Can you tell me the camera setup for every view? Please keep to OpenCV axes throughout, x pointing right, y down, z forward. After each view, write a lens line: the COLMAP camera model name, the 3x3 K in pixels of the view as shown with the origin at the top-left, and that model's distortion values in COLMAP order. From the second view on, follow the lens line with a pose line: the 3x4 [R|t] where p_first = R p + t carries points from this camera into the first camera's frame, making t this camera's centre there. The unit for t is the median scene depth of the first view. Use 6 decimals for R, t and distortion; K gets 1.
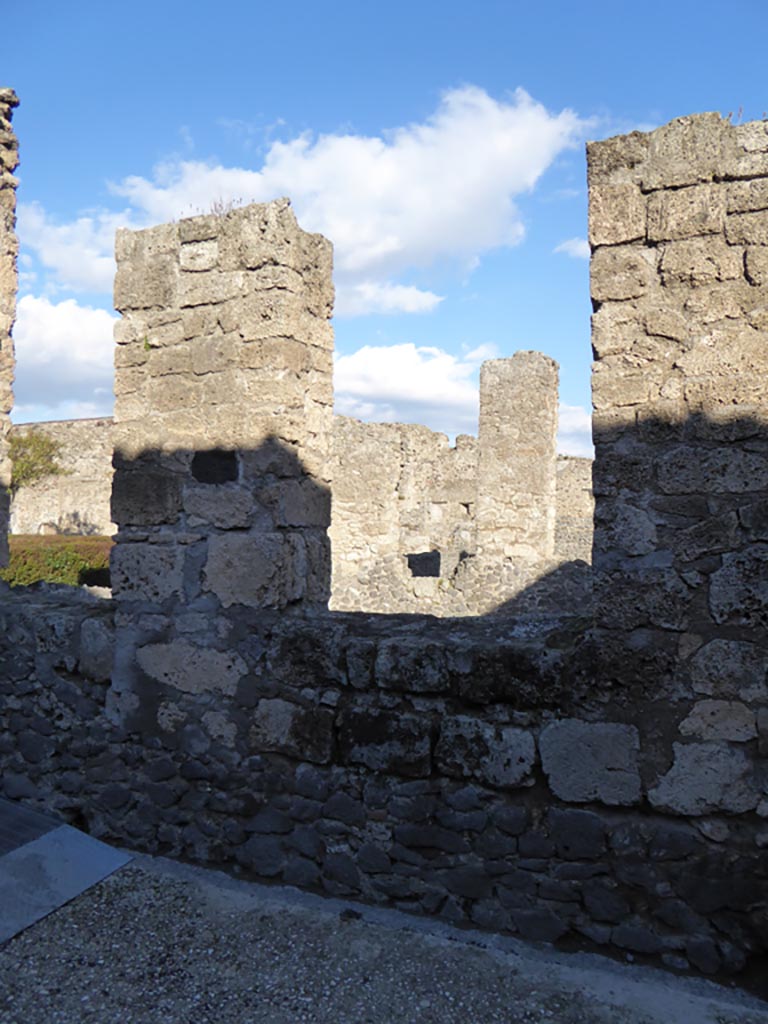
lens RADIAL K [[819.9, 0, 384.0], [0, 819.9, 512.0], [0, 0, 1]] dist [-0.020422, 0.014827]
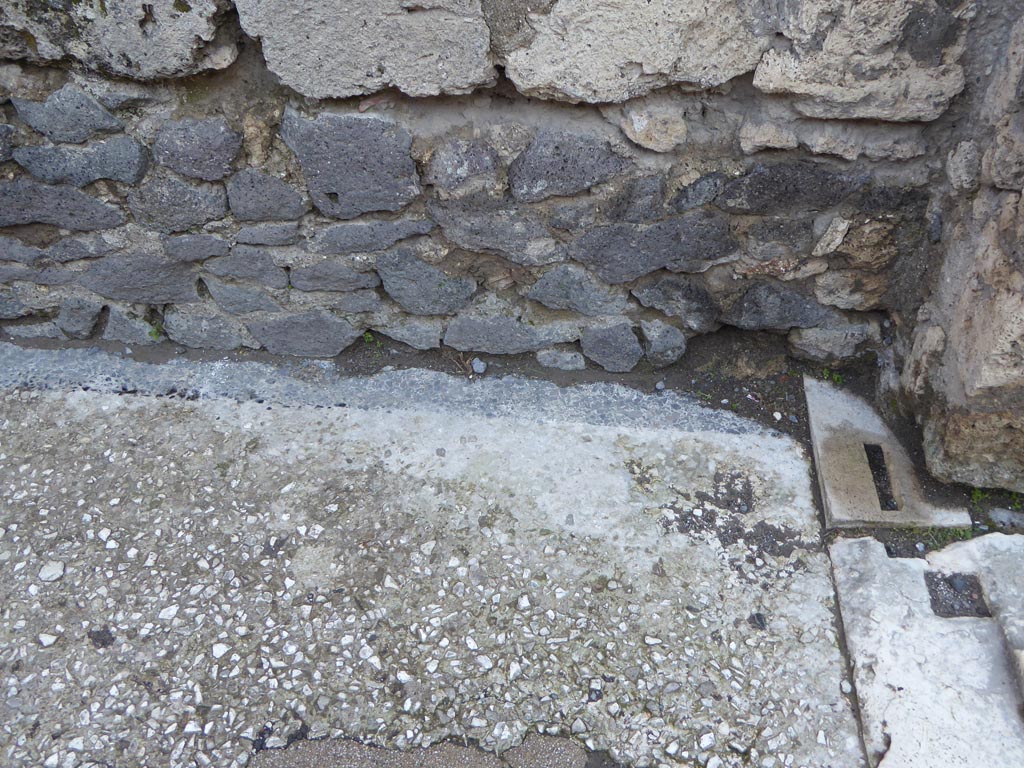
lens RADIAL K [[923.5, 0, 512.0], [0, 923.5, 384.0], [0, 0, 1]] dist [0.006331, -0.005497]
pose [[0.963640, -0.194781, 0.182914, 0.208211], [0.008989, 0.707797, 0.706359, 0.133405], [-0.267052, -0.679031, 0.683813, 0.571632]]
